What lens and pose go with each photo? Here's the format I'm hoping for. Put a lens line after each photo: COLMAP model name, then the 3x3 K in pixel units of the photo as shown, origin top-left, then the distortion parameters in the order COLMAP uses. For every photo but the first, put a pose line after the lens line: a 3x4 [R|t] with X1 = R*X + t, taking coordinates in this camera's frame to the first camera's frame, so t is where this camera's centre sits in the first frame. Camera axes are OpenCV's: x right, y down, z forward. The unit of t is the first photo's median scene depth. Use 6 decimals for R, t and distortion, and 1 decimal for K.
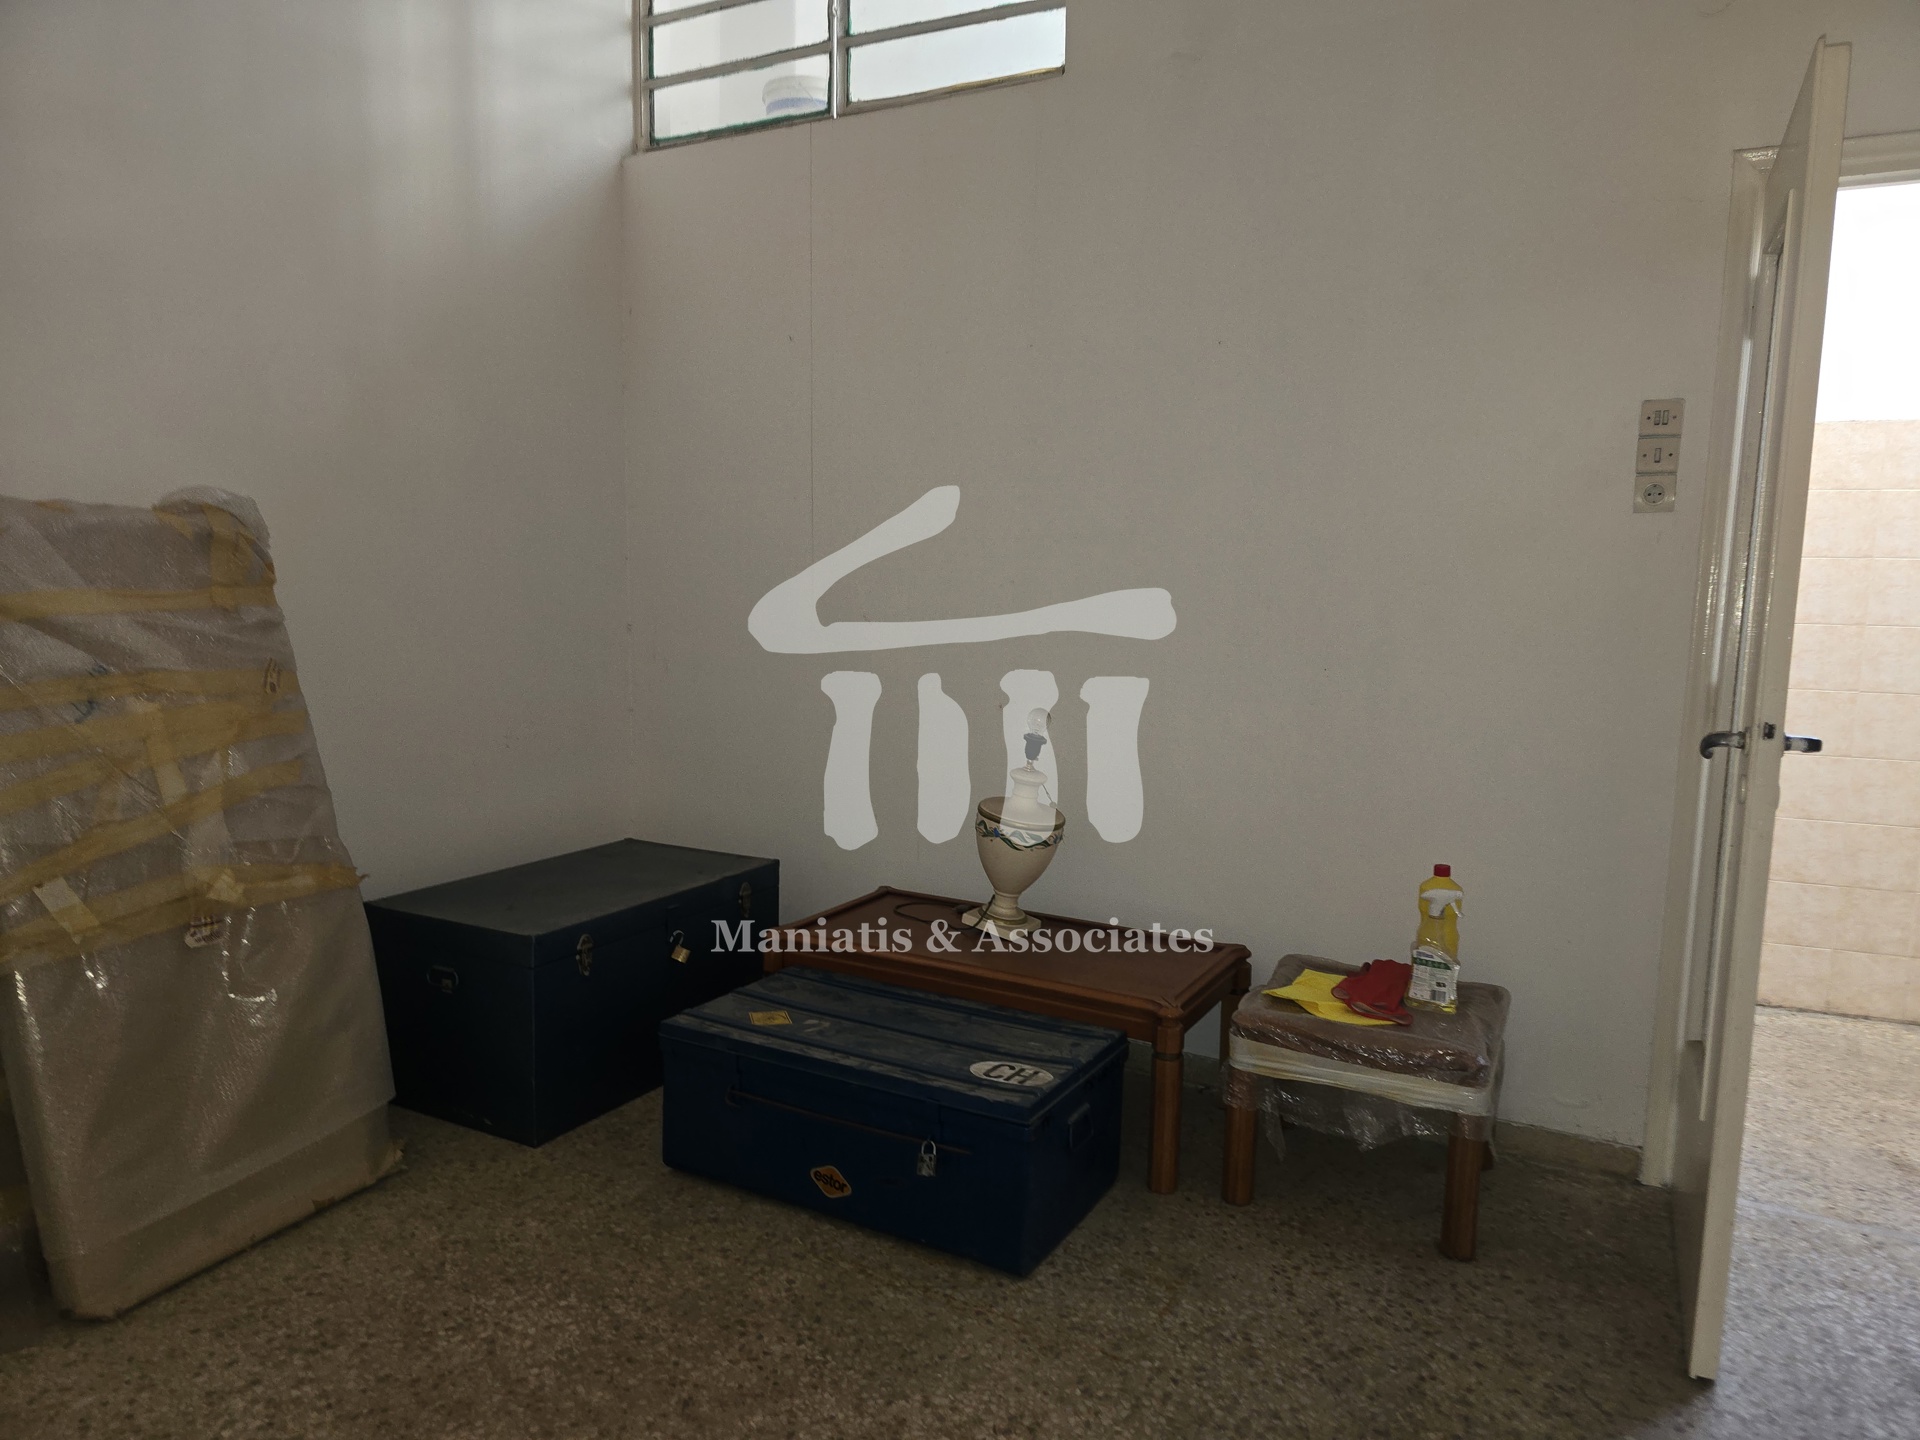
lens RADIAL K [[1253.3, 0, 960.0], [0, 1253.3, 720.0], [0, 0, 1]] dist [0.049283, -0.050940]
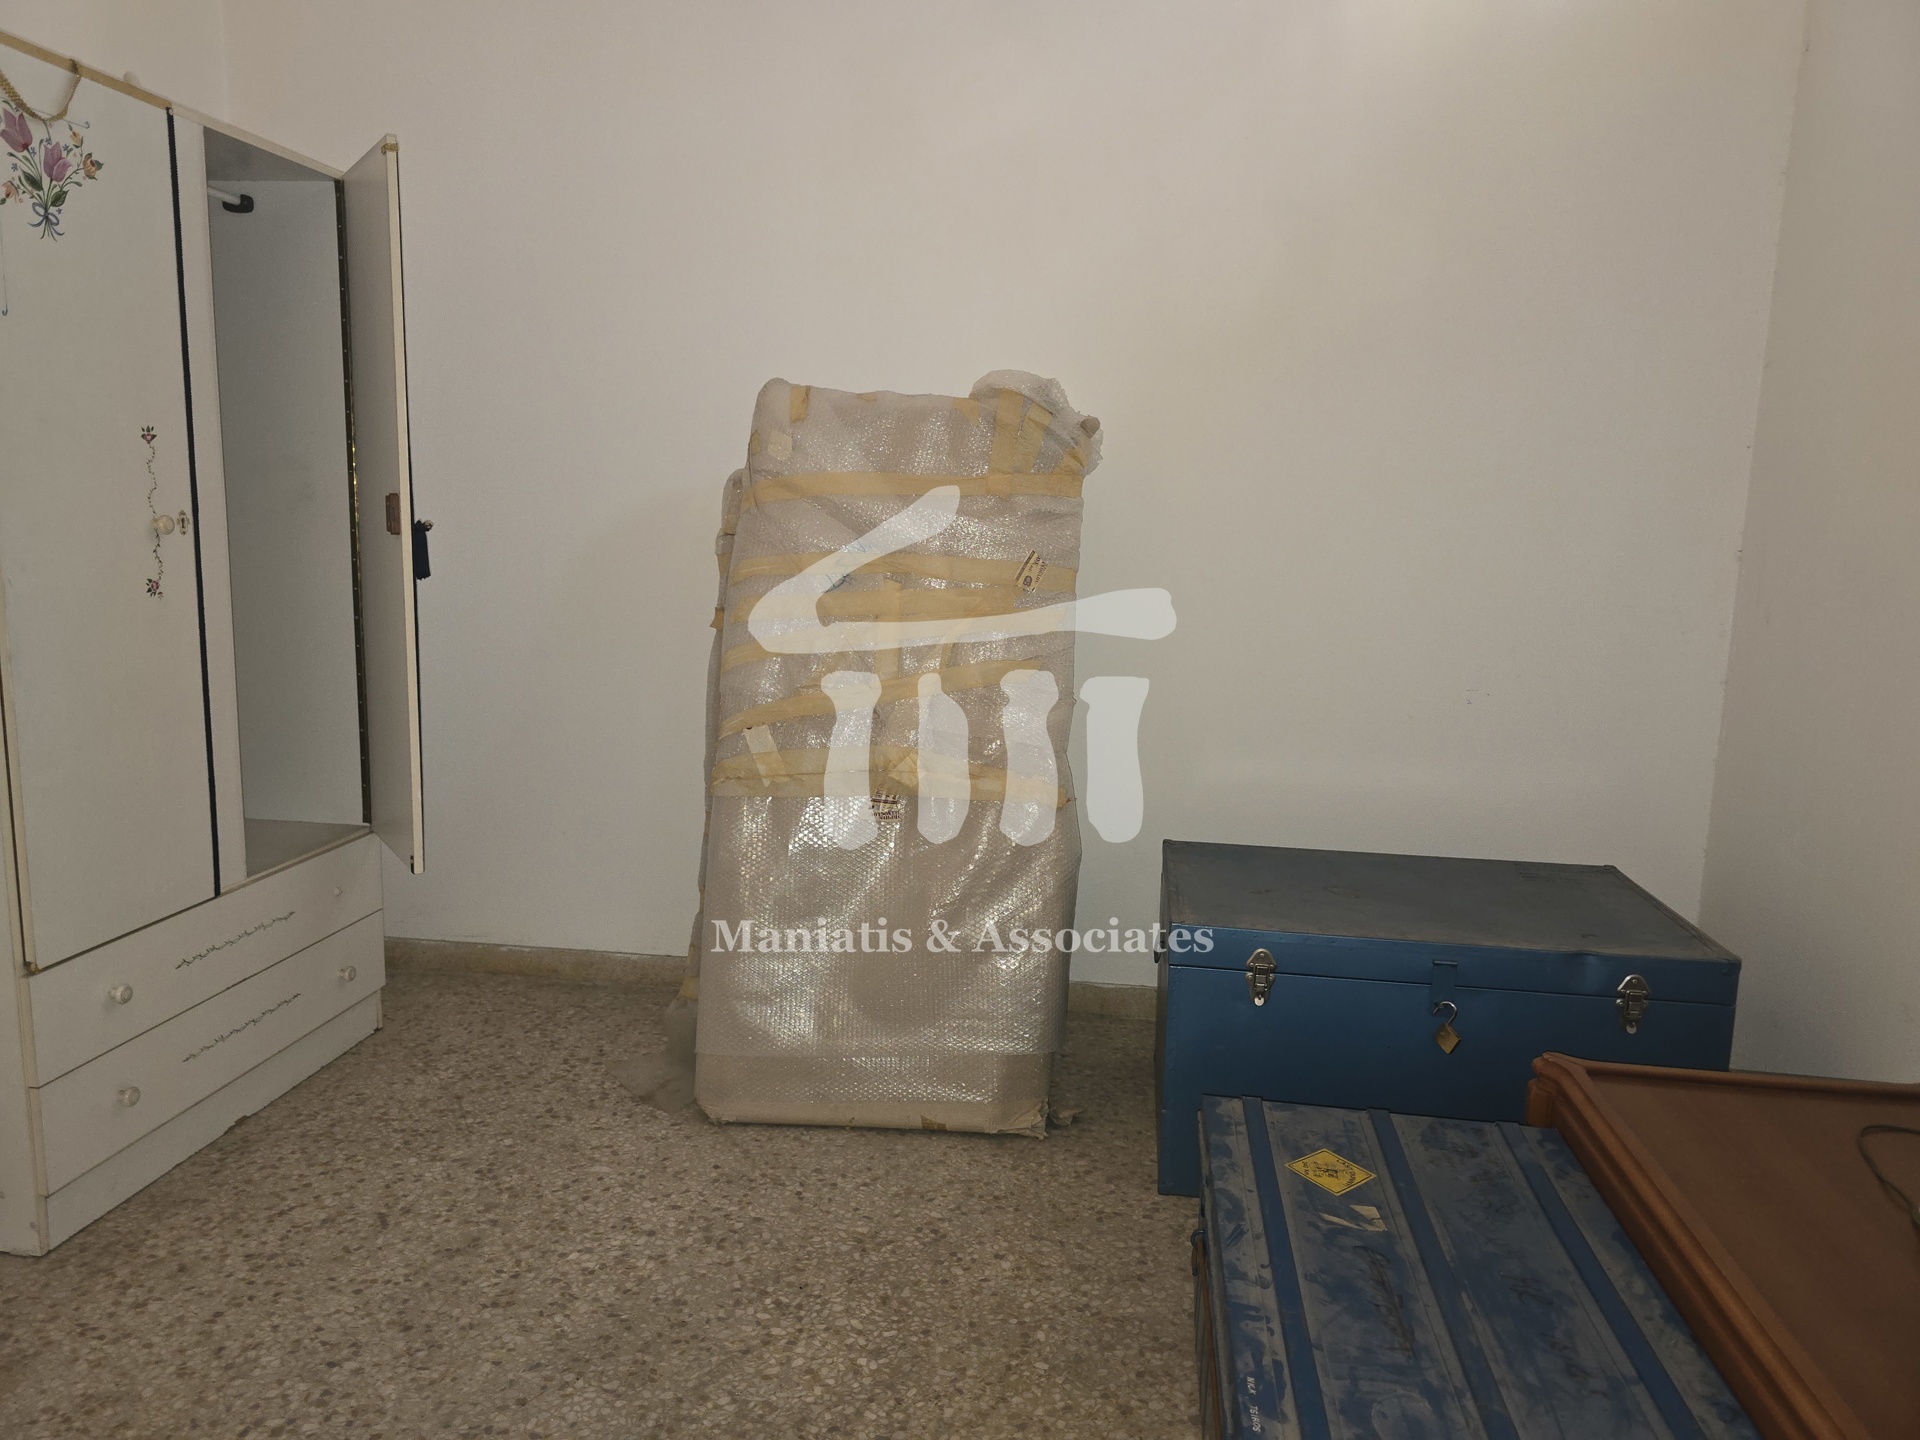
lens RADIAL K [[1253.3, 0, 960.0], [0, 1253.3, 720.0], [0, 0, 1]] dist [0.049283, -0.050940]
pose [[0.362827, 0.136168, -0.921854, 0.319650], [-0.117728, 0.988038, 0.099609, -0.011272], [0.924390, 0.072387, 0.374517, 0.633657]]
